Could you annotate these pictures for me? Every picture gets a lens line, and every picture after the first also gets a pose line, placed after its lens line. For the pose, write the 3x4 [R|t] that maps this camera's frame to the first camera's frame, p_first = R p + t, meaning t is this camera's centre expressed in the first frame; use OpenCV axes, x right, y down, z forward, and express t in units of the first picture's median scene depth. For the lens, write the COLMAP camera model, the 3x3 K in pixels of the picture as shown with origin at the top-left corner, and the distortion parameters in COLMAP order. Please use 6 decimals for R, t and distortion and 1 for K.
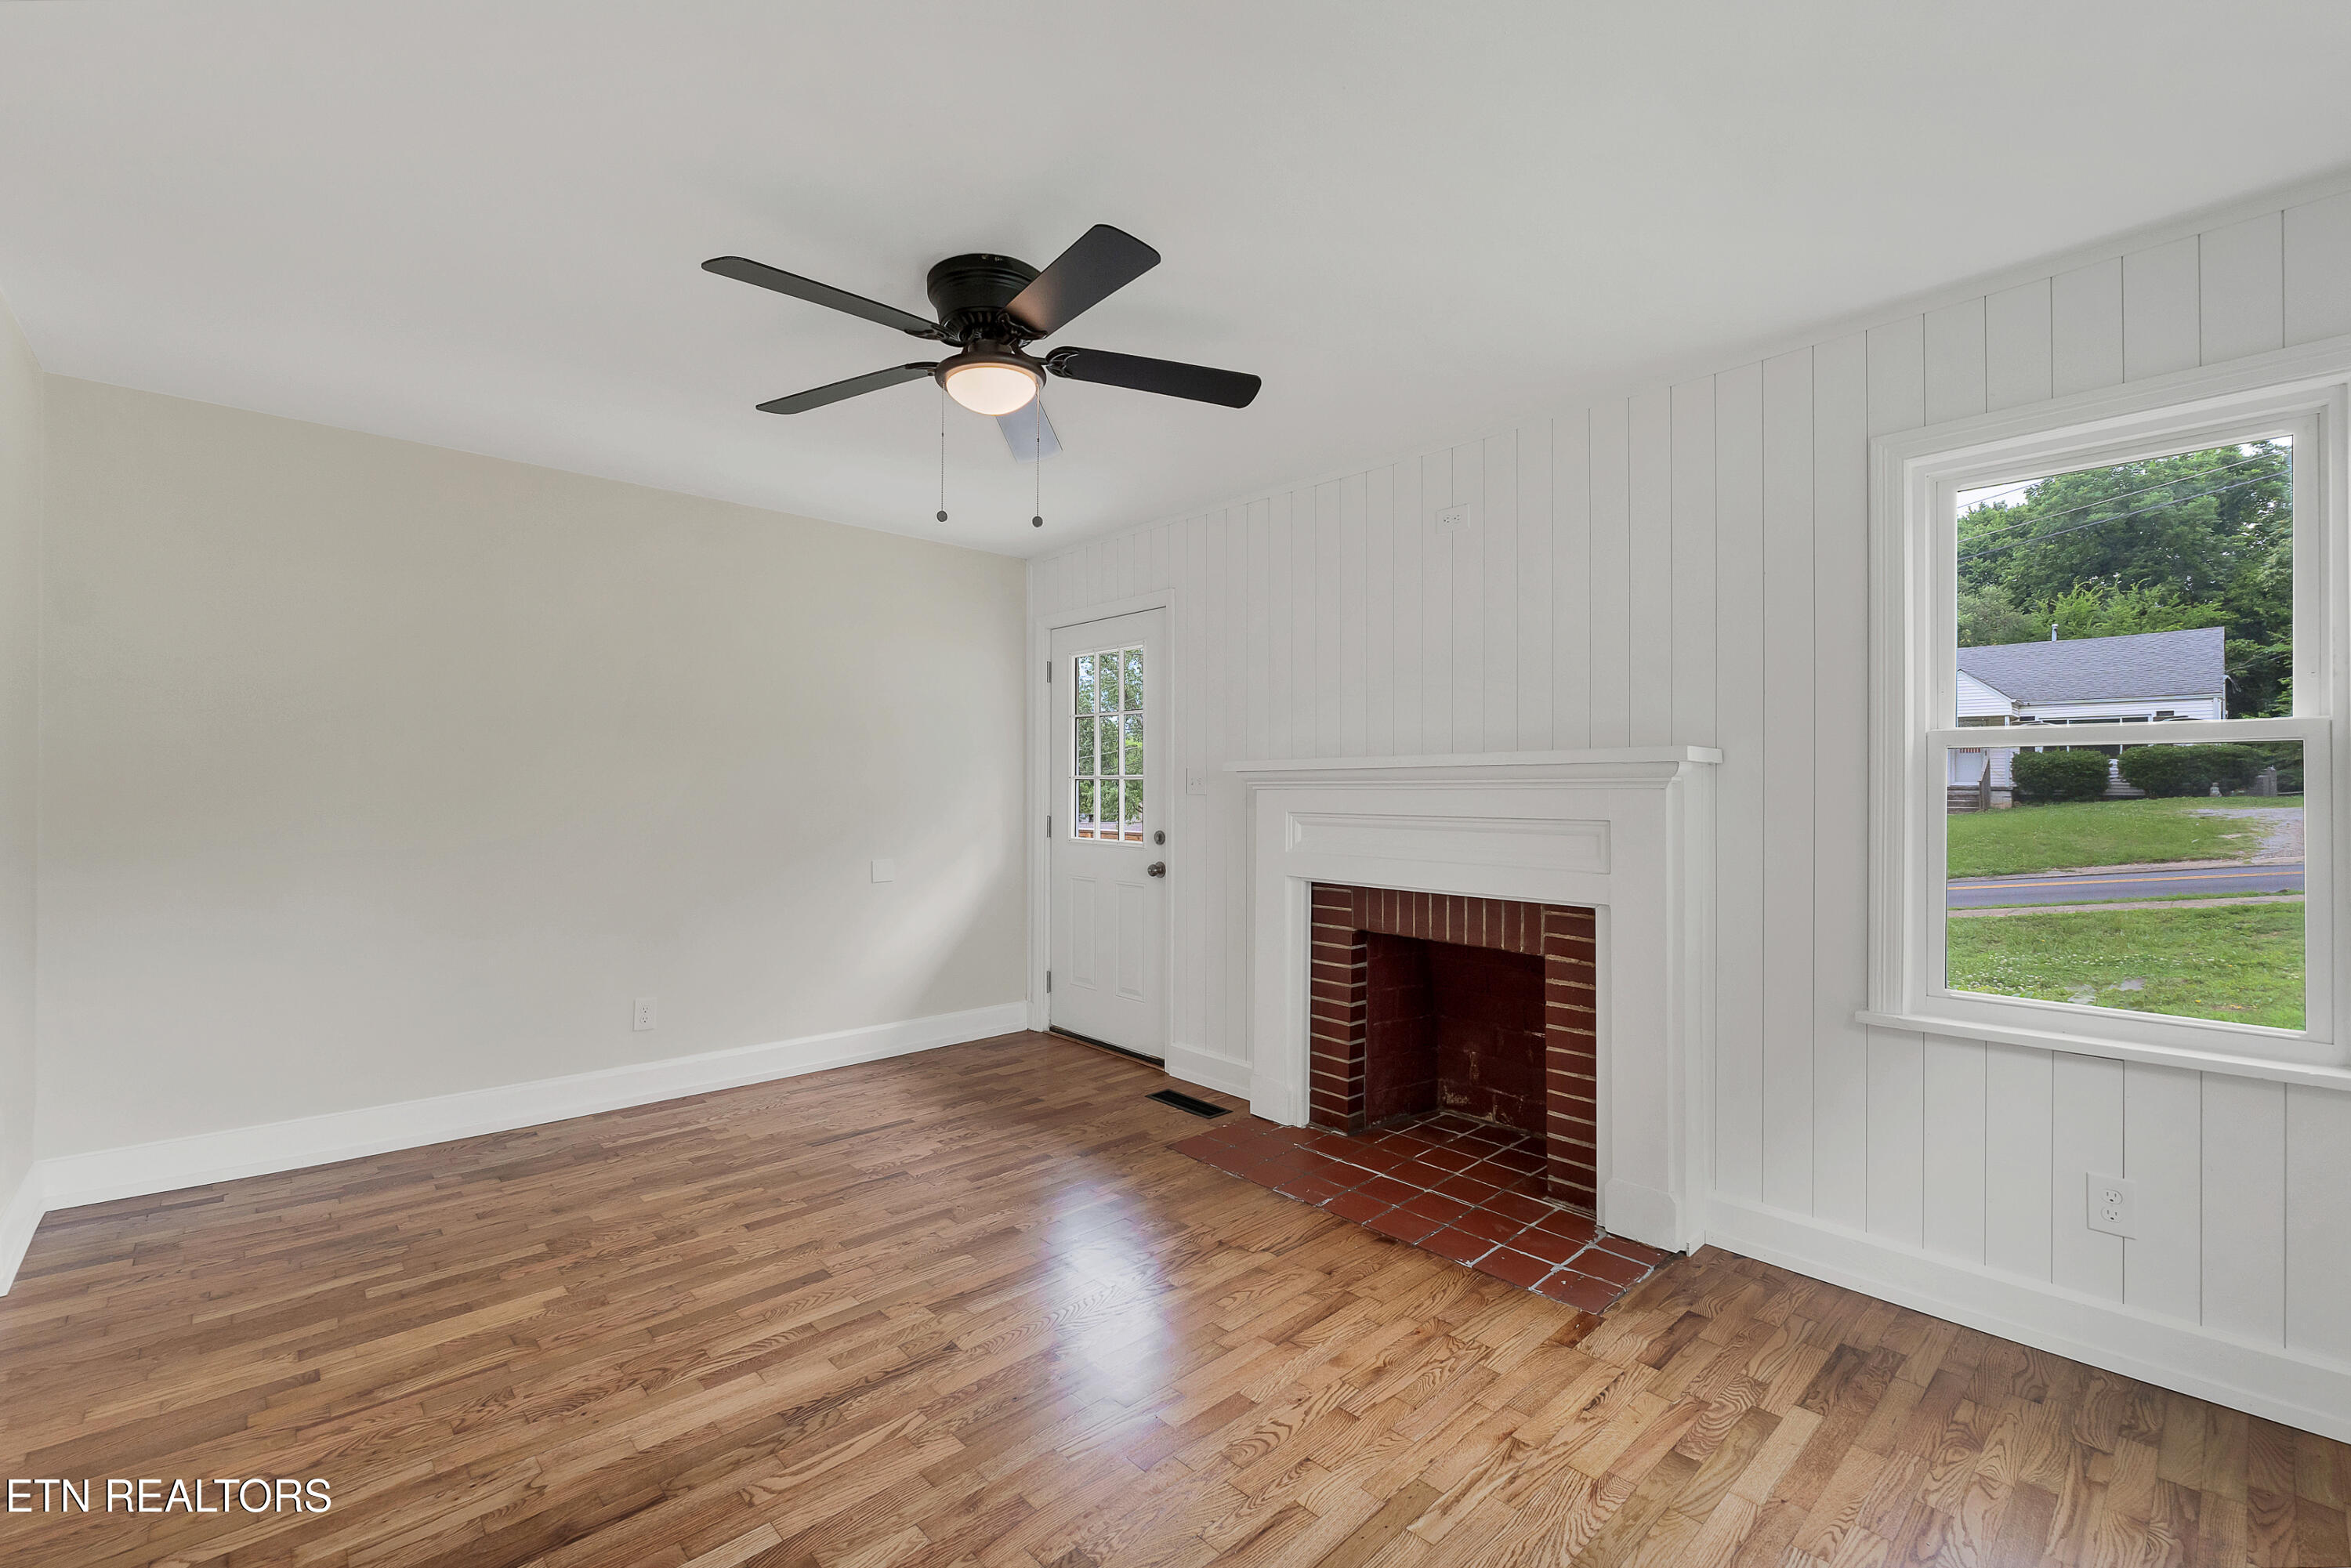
lens RADIAL K [[1014.2, 0, 1175.5], [0, 1014.2, 784.0], [0, 0, 1]] dist [-0.004141, -0.000342]
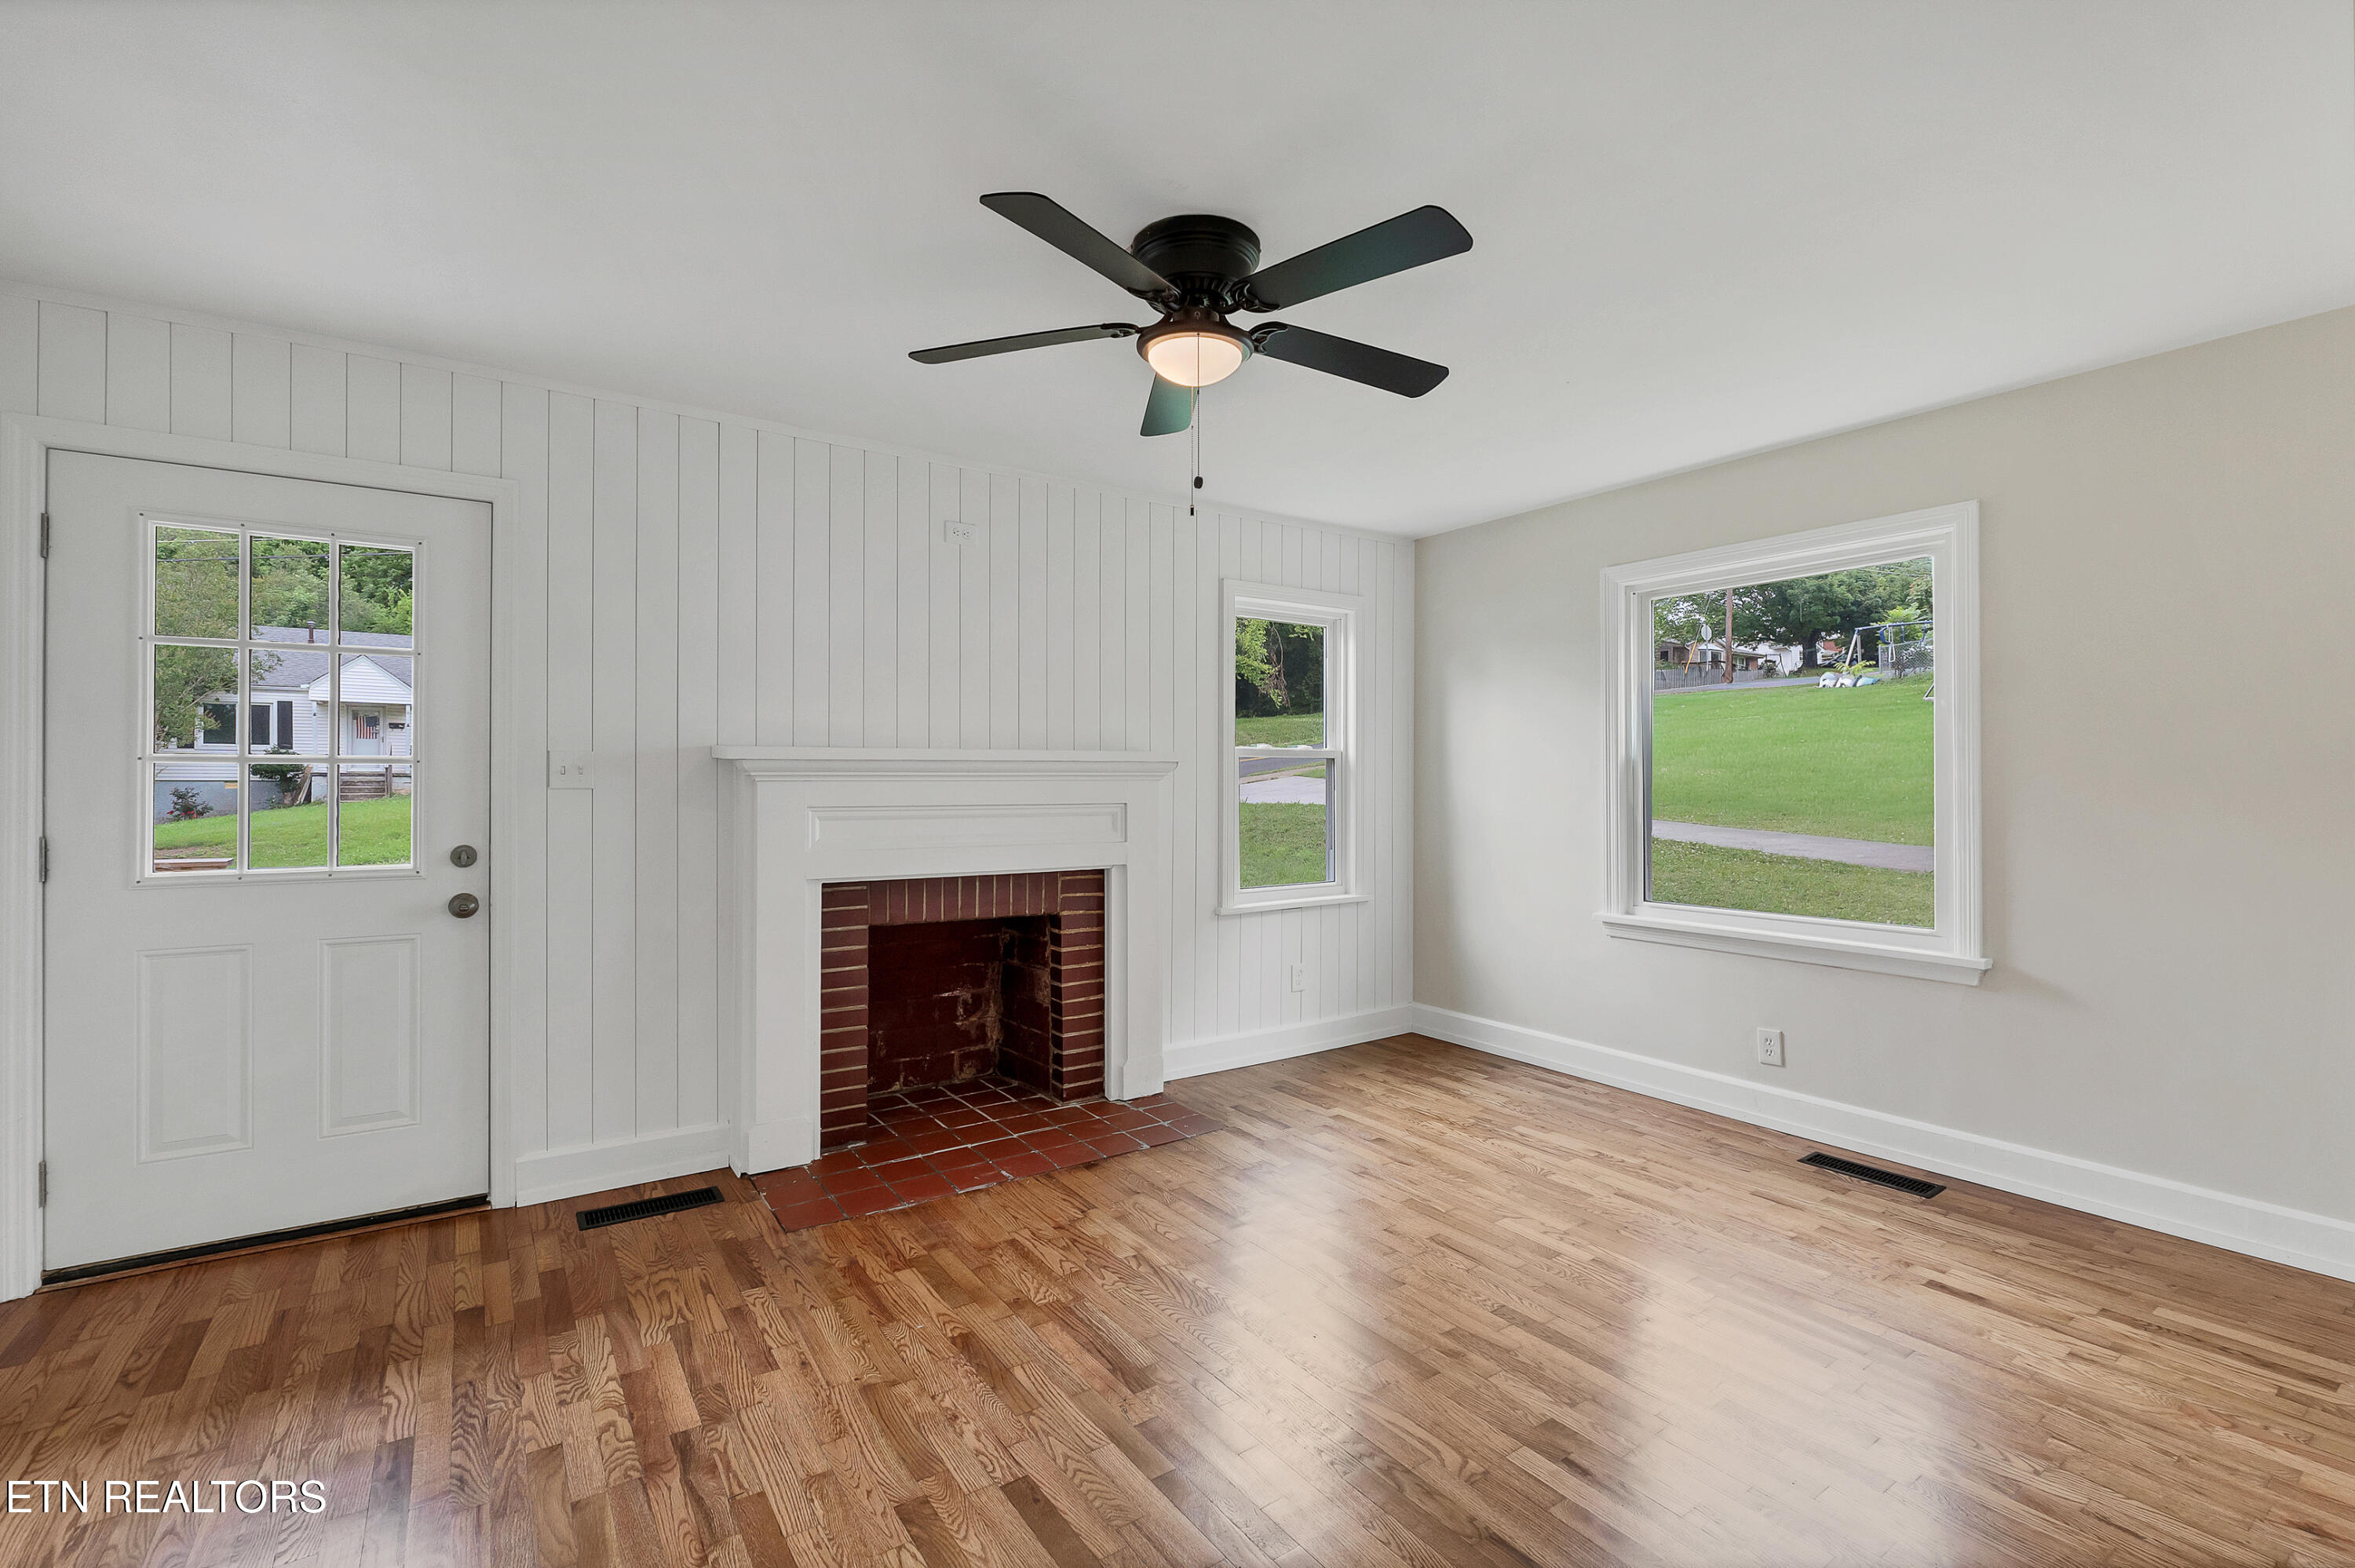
lens RADIAL K [[1015.8, 0, 1177.5], [0, 1015.8, 784.0], [0, 0, 1]] dist [-0.004141, -0.000342]
pose [[0.143211, -0.005572, 0.989676, -0.828494], [-0.006422, 0.999958, 0.006559, 0.000139], [-0.989671, -0.007295, 0.143169, 0.649515]]
